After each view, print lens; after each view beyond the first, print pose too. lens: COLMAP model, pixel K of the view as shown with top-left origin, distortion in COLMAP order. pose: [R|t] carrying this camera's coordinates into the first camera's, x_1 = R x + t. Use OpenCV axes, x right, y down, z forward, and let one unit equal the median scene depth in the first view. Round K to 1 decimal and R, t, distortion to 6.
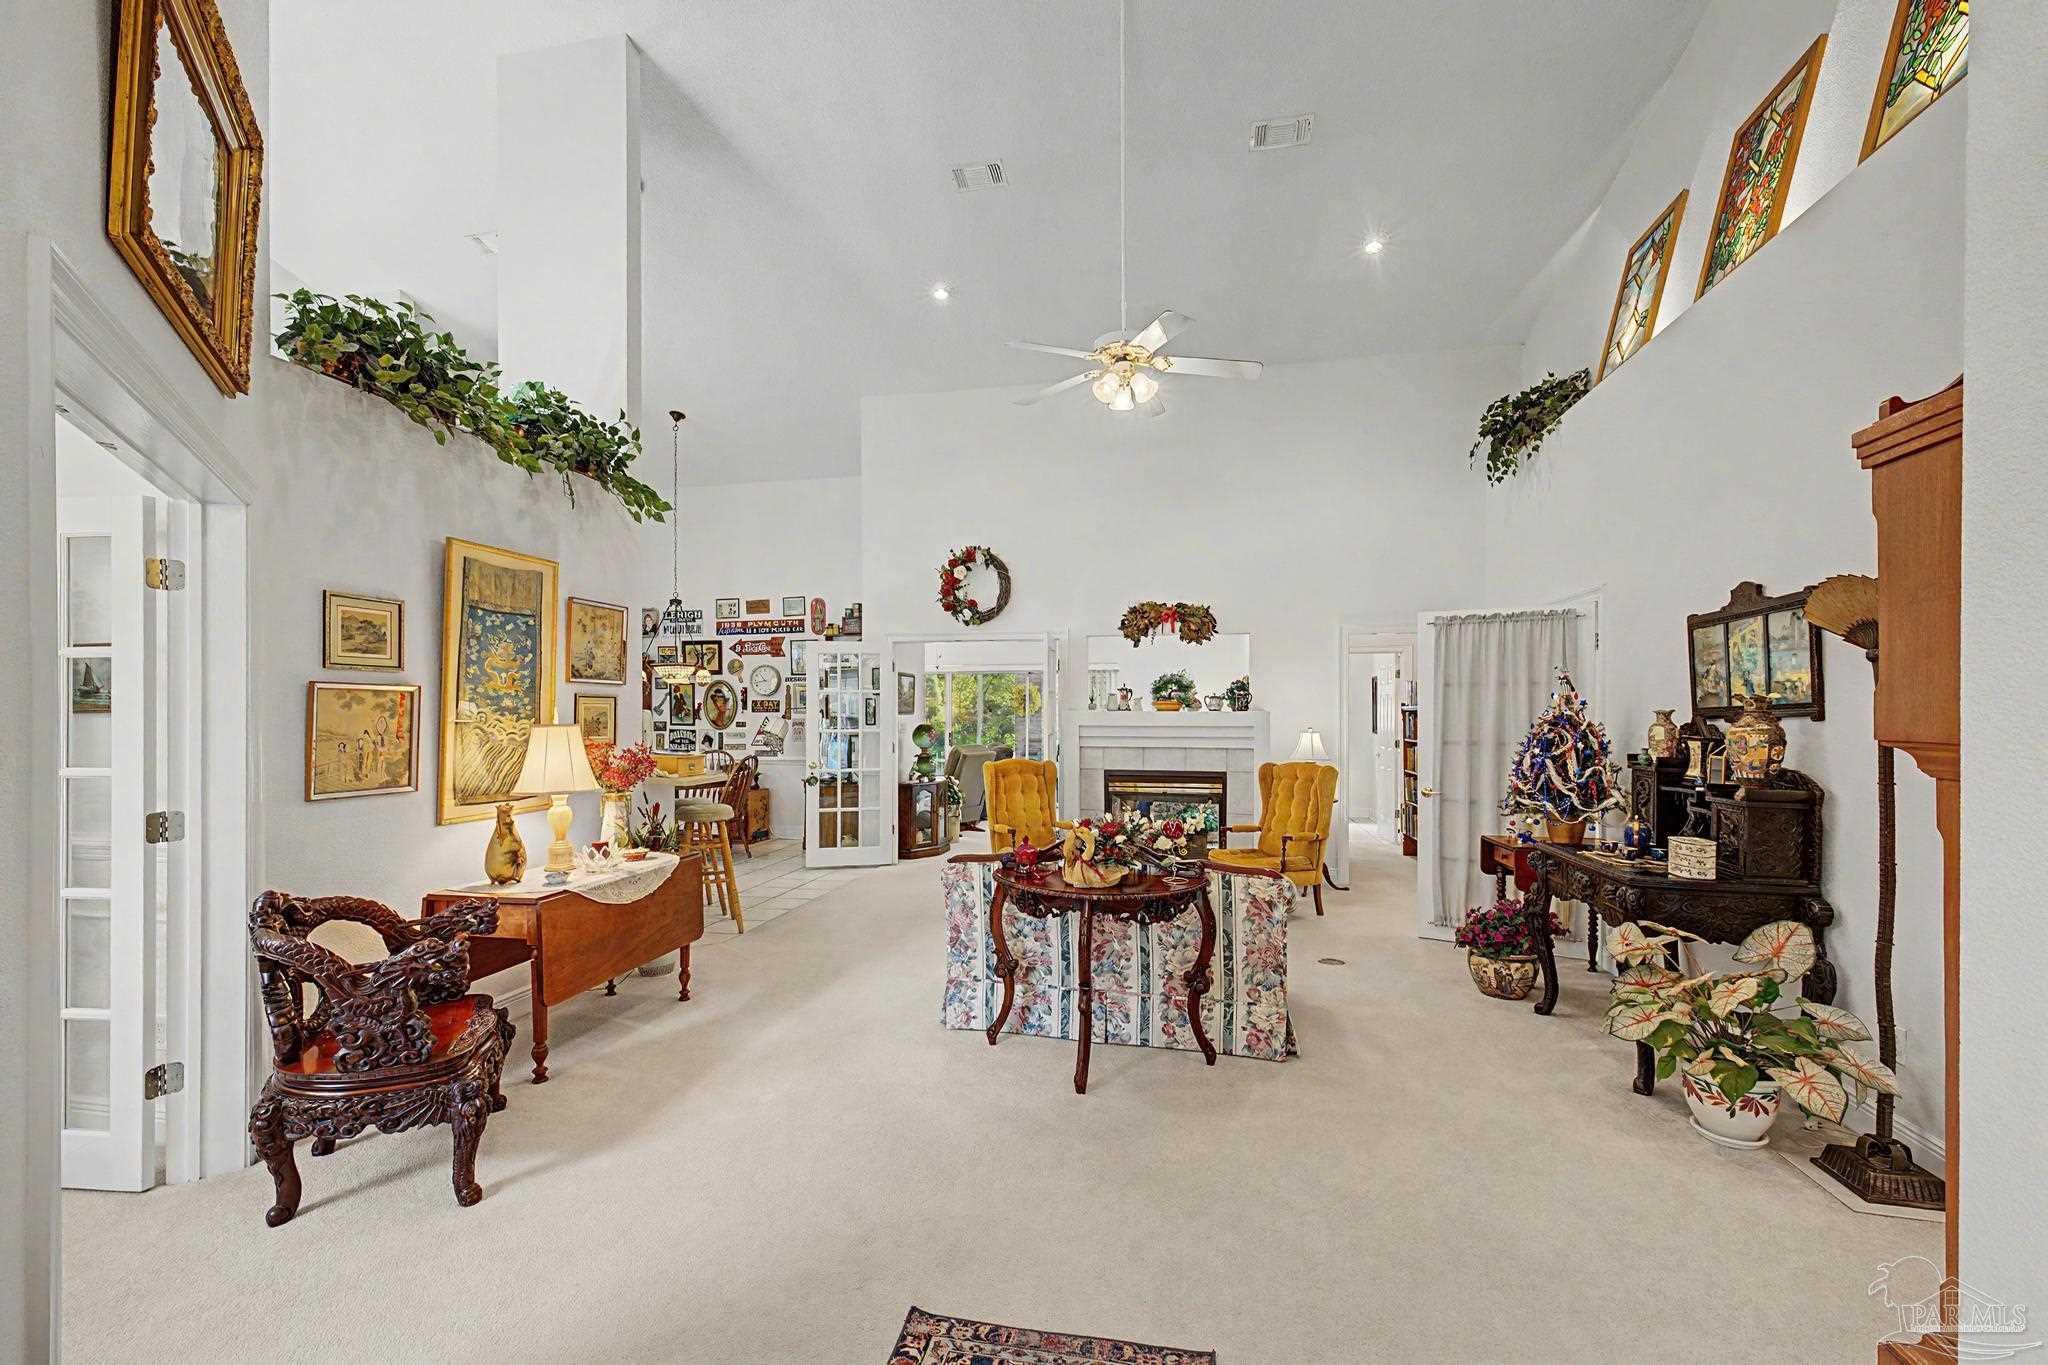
lens RADIAL K [[863.6, 0, 1000.3], [0, 863.6, 701.2], [0, 0, 1]] dist [0.008889, -0.000701]
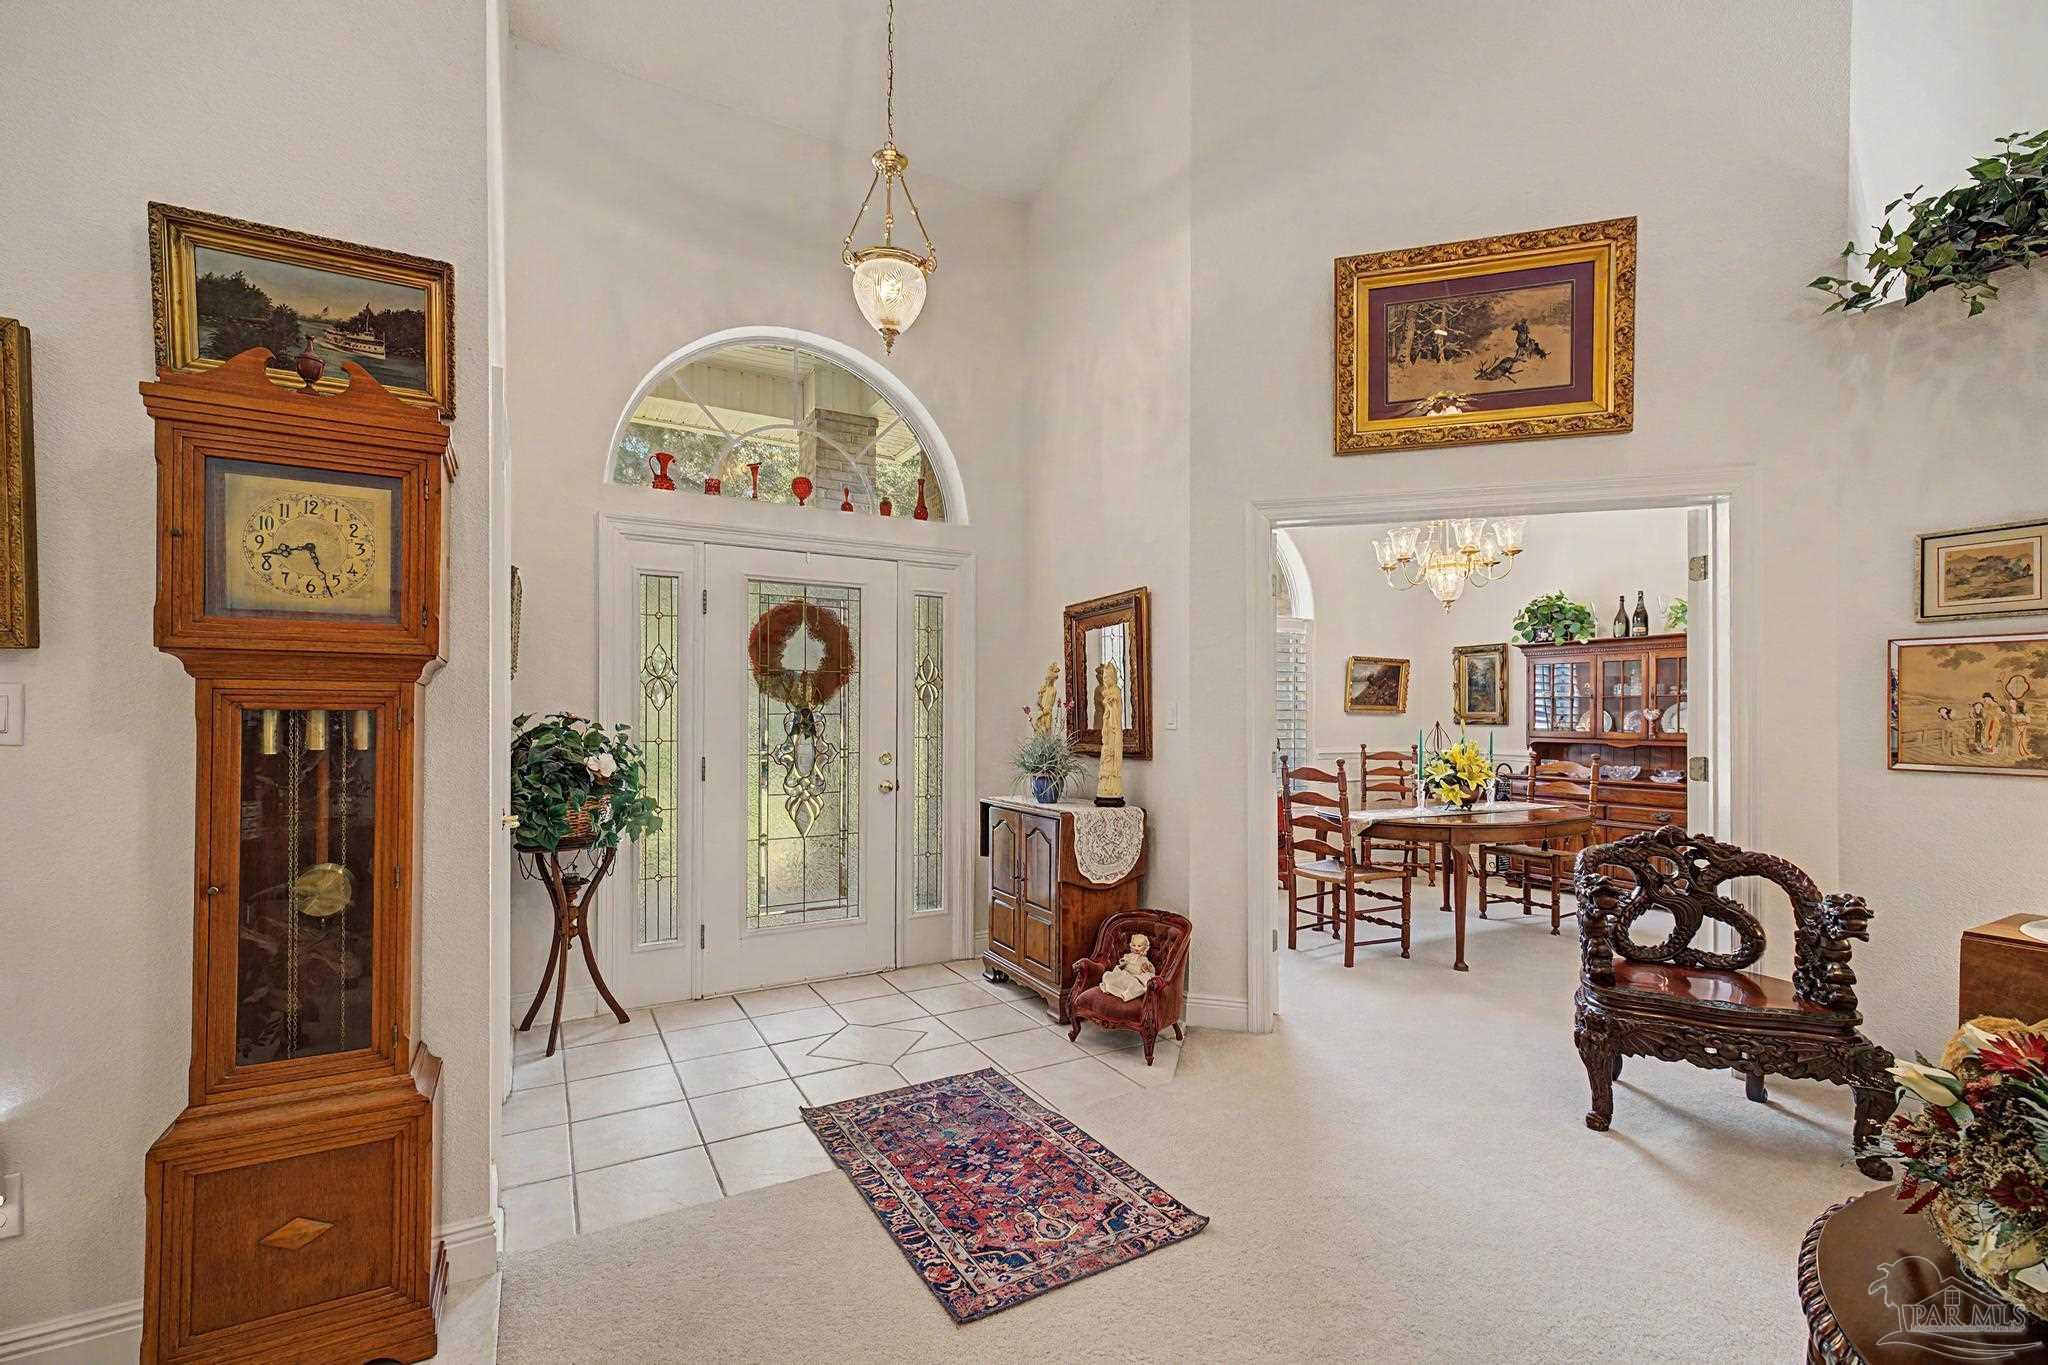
lens RADIAL K [[863.6, 0, 1030.7], [0, 863.6, 710.5], [0, 0, 1]] dist [0.008889, -0.000701]
pose [[-0.733510, -0.006090, -0.679651, 0.205393], [0.003055, 0.999920, -0.012257, 0.024929], [0.679672, -0.011067, -0.733433, 0.431559]]
